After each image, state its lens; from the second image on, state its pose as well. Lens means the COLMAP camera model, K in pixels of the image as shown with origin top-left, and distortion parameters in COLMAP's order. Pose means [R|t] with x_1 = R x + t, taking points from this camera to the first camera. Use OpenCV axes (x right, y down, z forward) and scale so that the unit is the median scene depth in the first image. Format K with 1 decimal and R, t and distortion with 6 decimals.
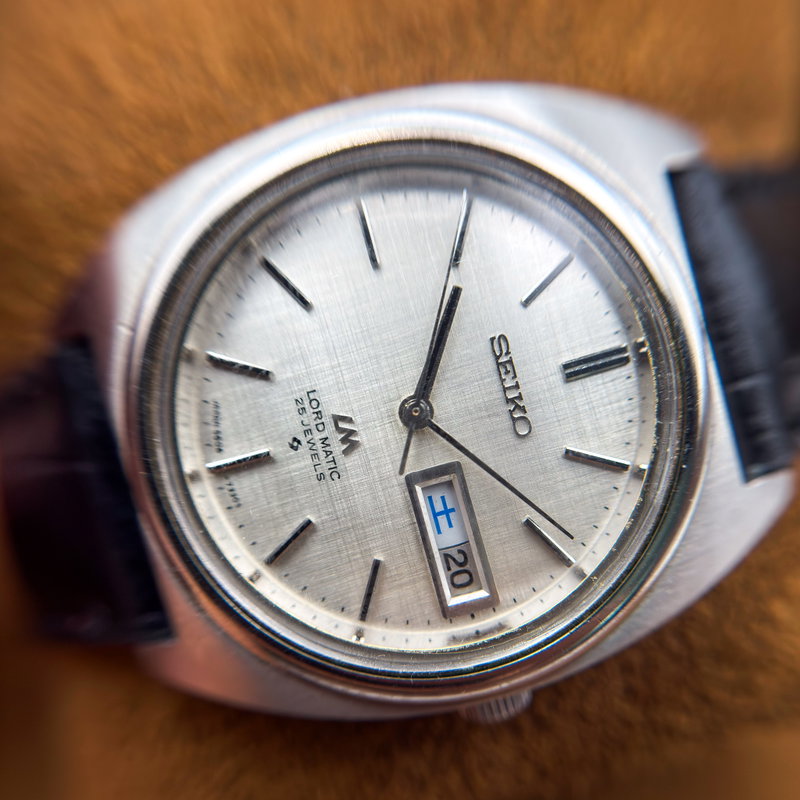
lens RADIAL K [[824.9, 0, 408.9], [0, 824.9, 414.9], [0, 0, 1]] dist [0.424411, -0.907539]
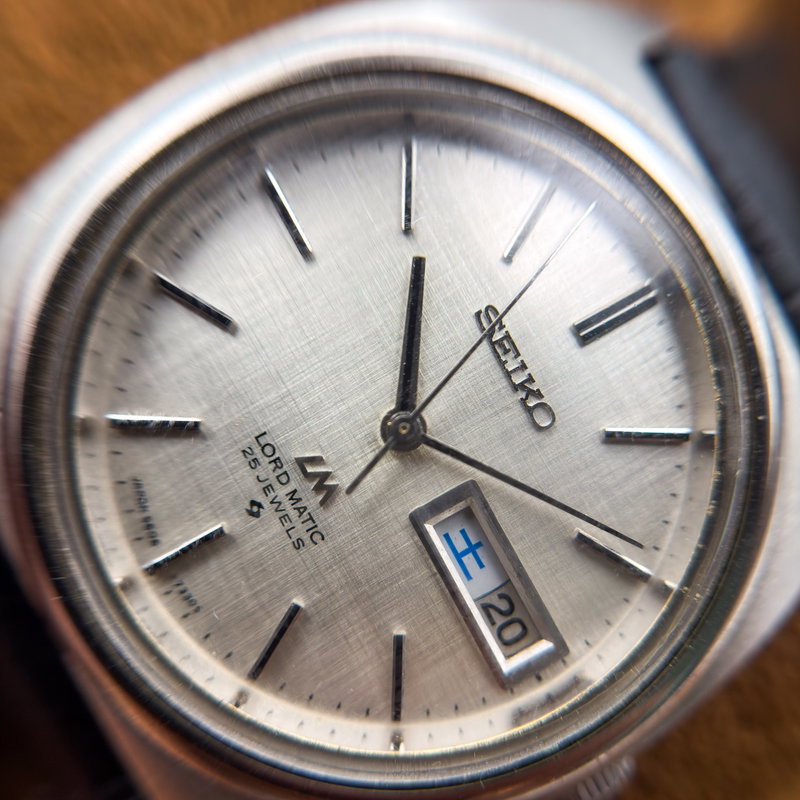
lens RADIAL K [[824.9, 0, 408.9], [0, 824.9, 414.9], [0, 0, 1]] dist [0.424411, -0.907539]
pose [[0.971783, -0.229515, 0.054408, -0.024228], [0.231351, 0.972402, -0.030177, 0.007634], [-0.045981, 0.041913, 0.998063, 0.239741]]
